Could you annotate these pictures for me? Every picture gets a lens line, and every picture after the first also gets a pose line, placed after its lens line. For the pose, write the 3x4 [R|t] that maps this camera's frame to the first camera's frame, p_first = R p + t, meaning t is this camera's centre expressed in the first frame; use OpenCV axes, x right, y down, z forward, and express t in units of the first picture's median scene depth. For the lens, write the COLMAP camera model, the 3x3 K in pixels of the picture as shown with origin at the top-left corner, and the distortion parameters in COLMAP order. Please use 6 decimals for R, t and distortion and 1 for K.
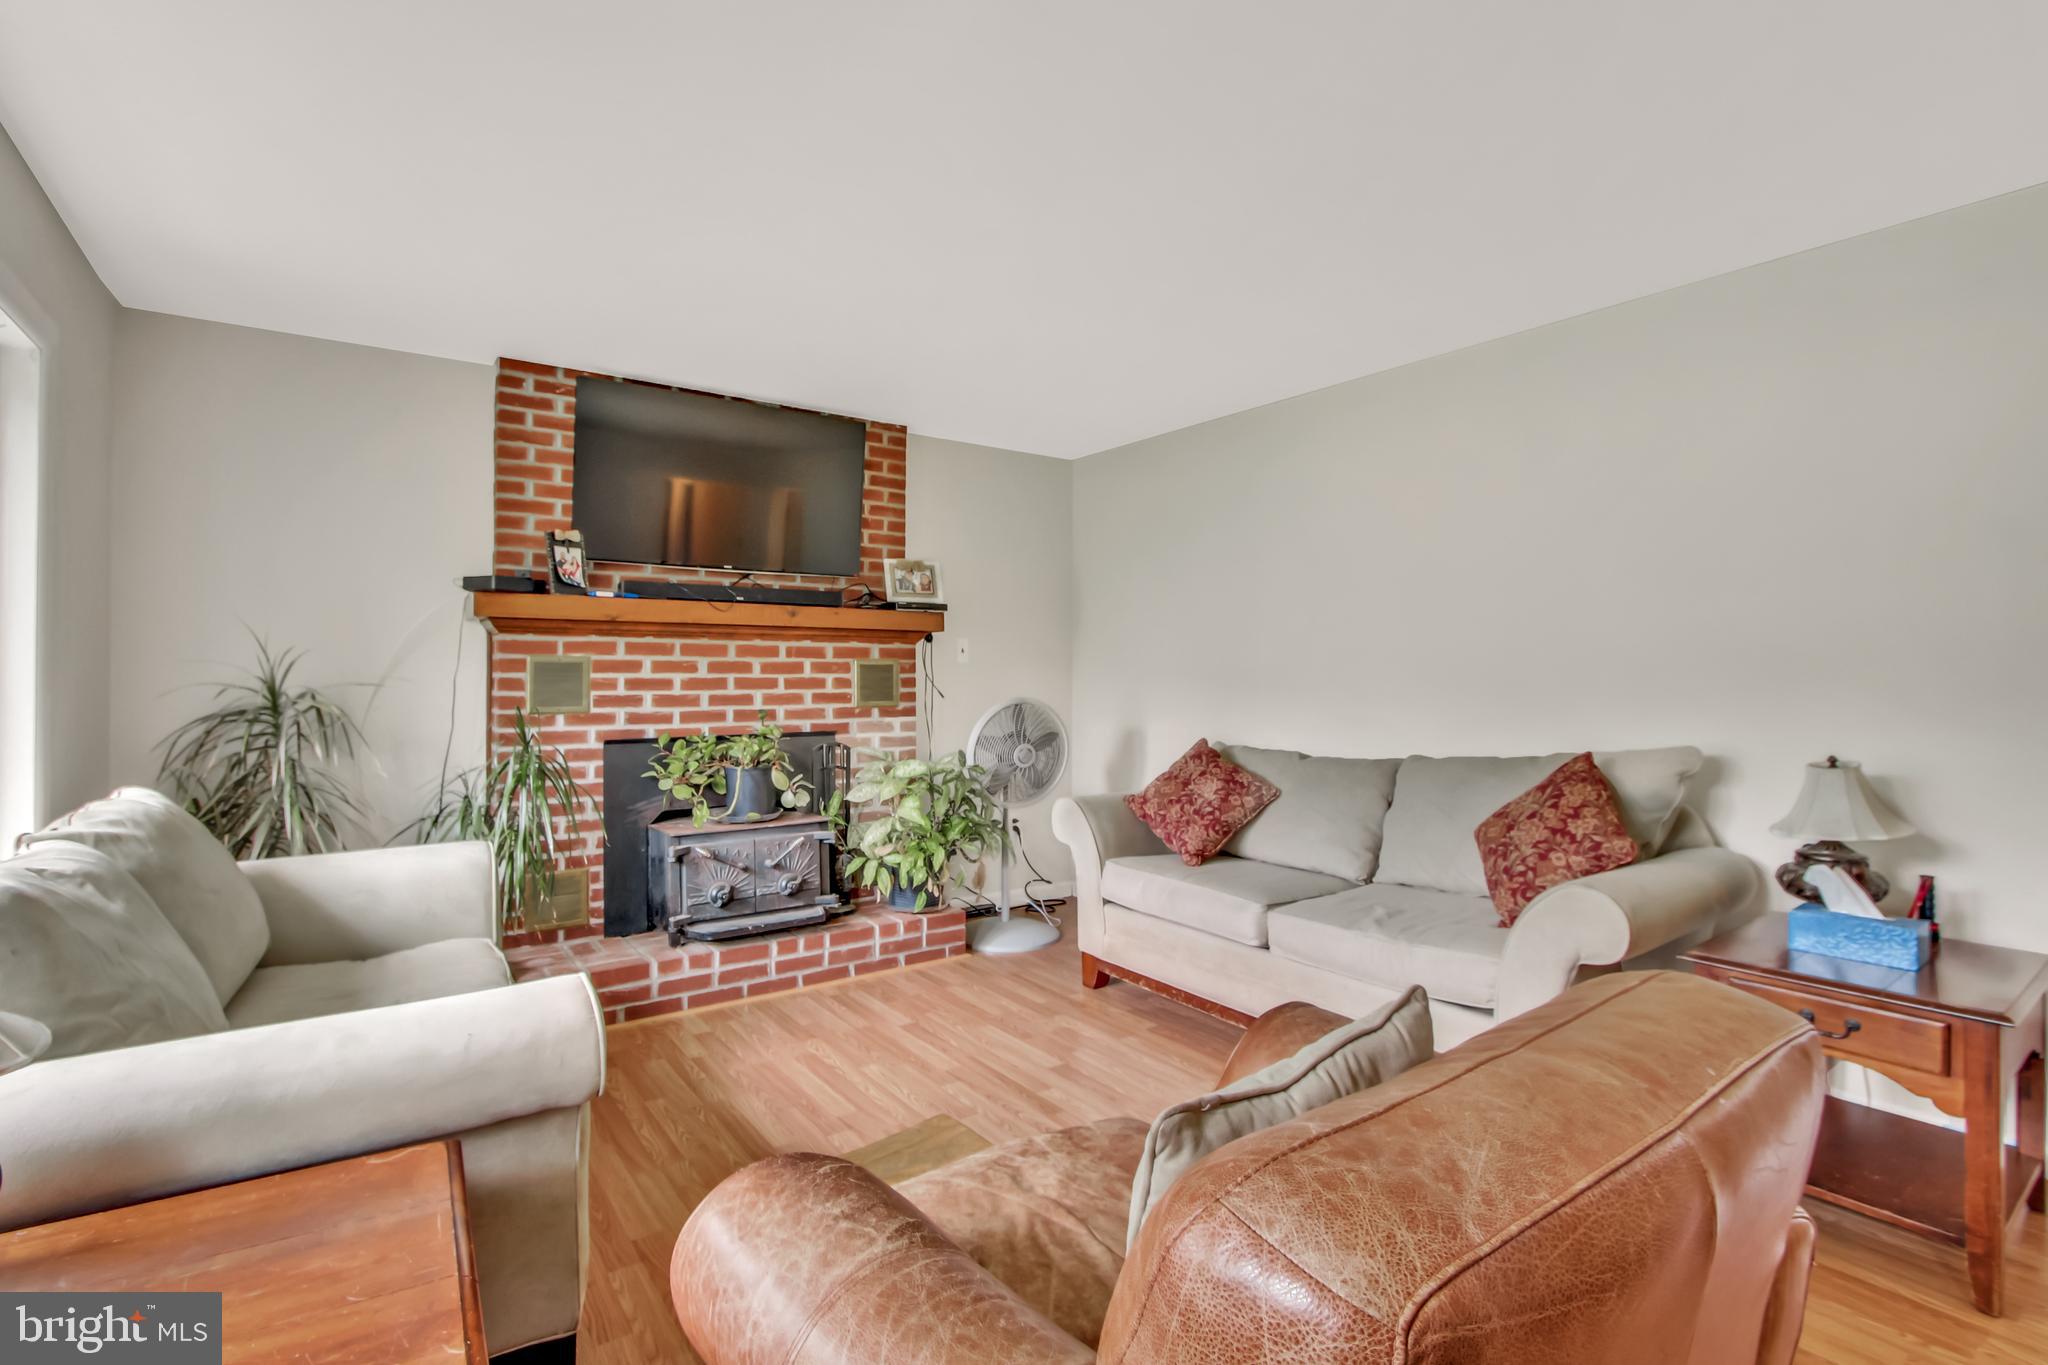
lens RADIAL K [[958.0, 0, 1026.0], [0, 958.0, 675.9], [0, 0, 1]] dist [-0.015478, -0.000602]
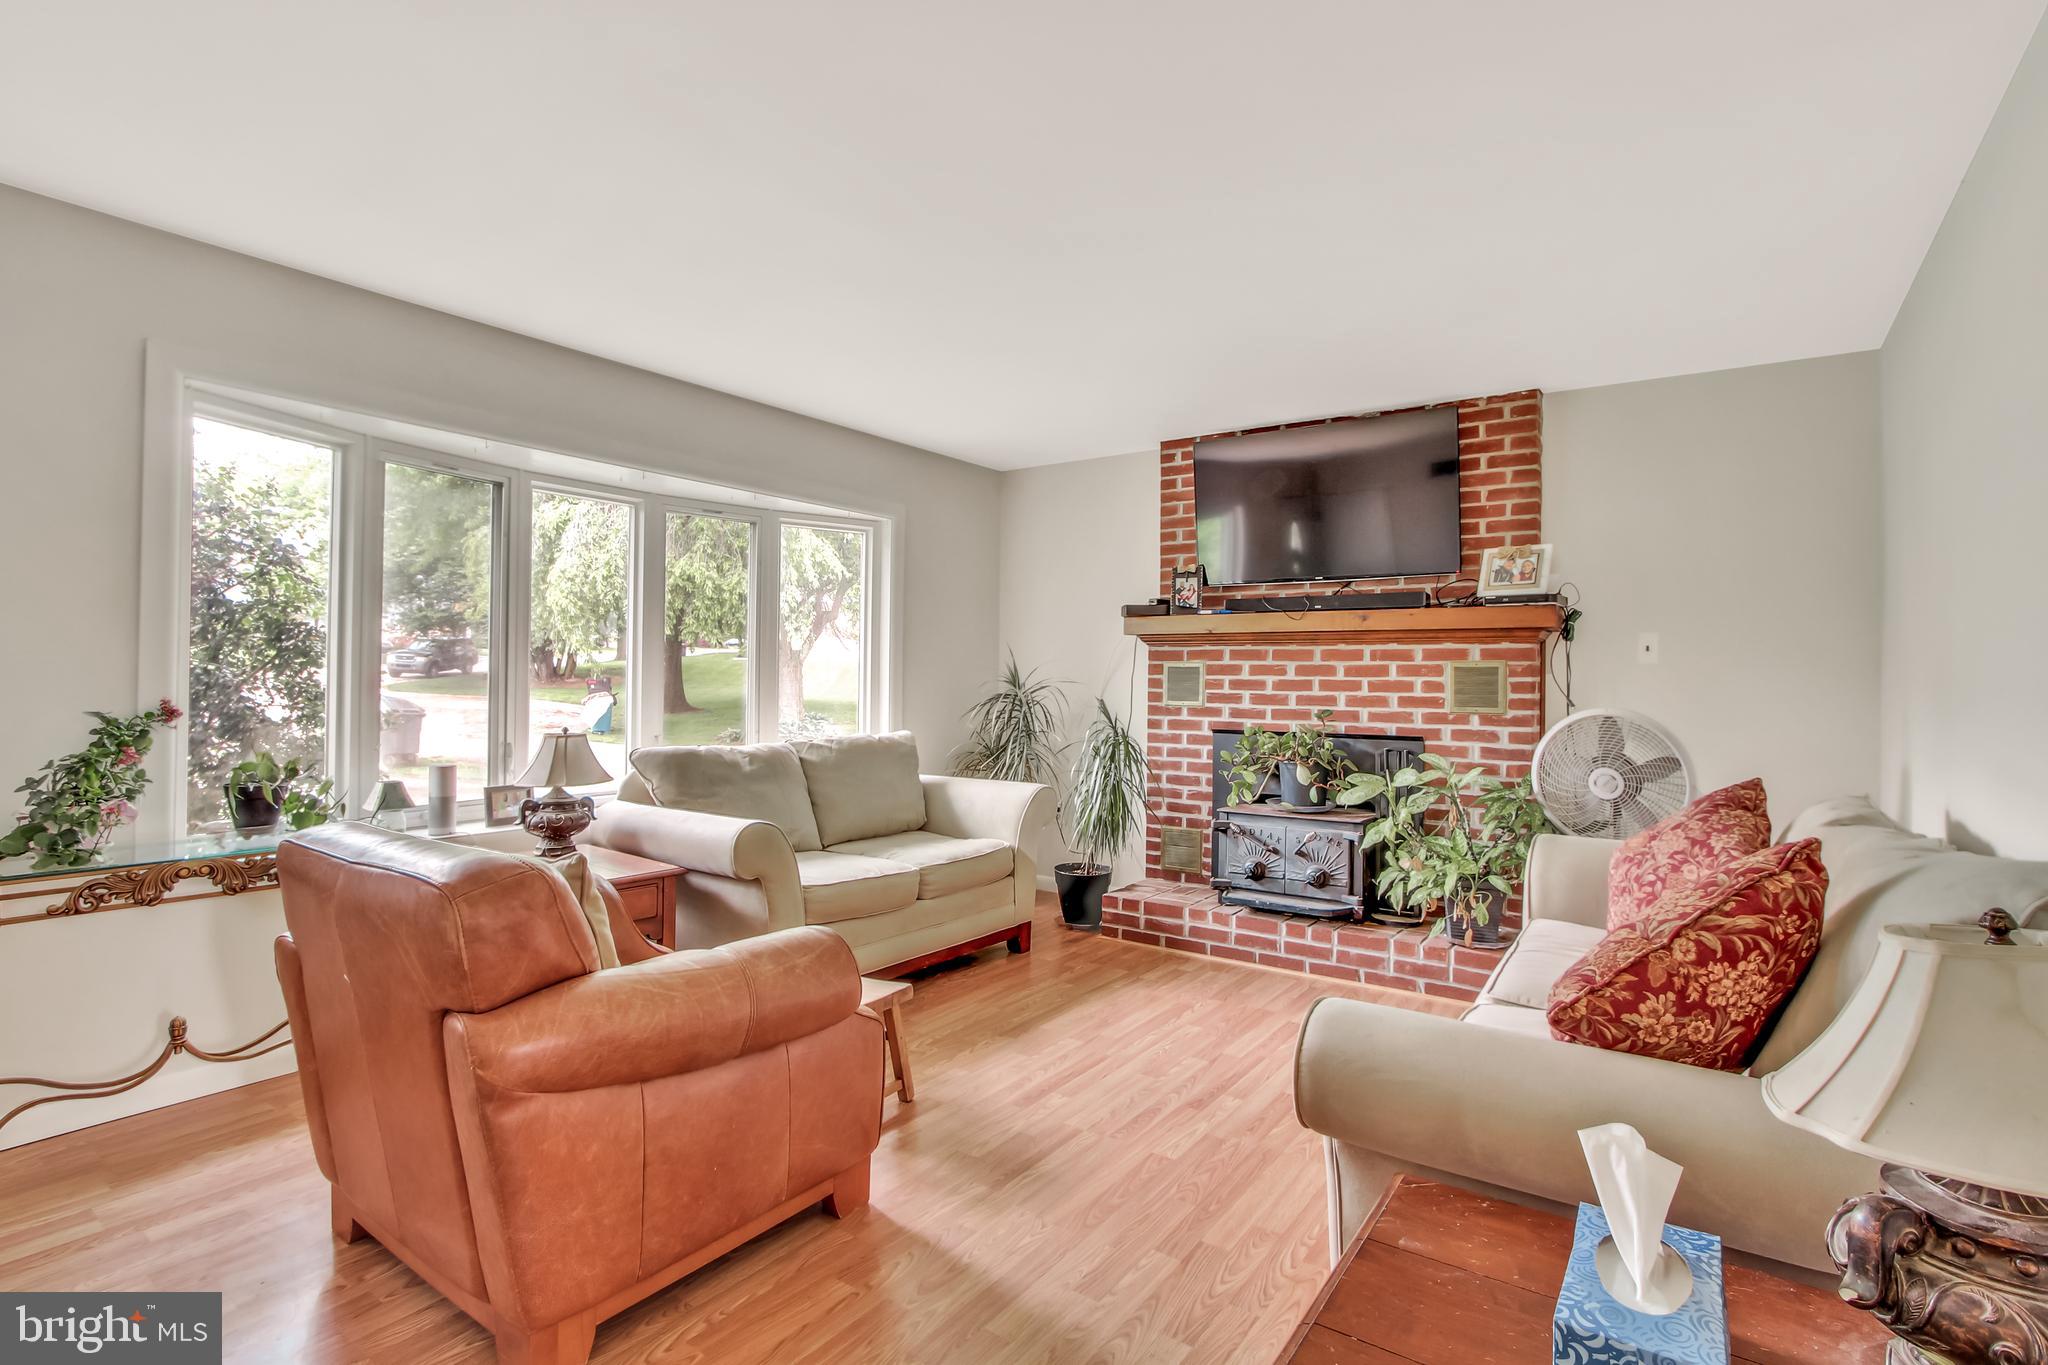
lens RADIAL K [[958.0, 0, 1026.2], [0, 958.0, 684.0], [0, 0, 1]] dist [-0.015478, -0.000602]
pose [[0.343126, 0.006559, -0.939267, 0.619834], [-0.012133, 0.999923, 0.002550, 0.007951], [0.939211, 0.010521, 0.343179, 0.331045]]
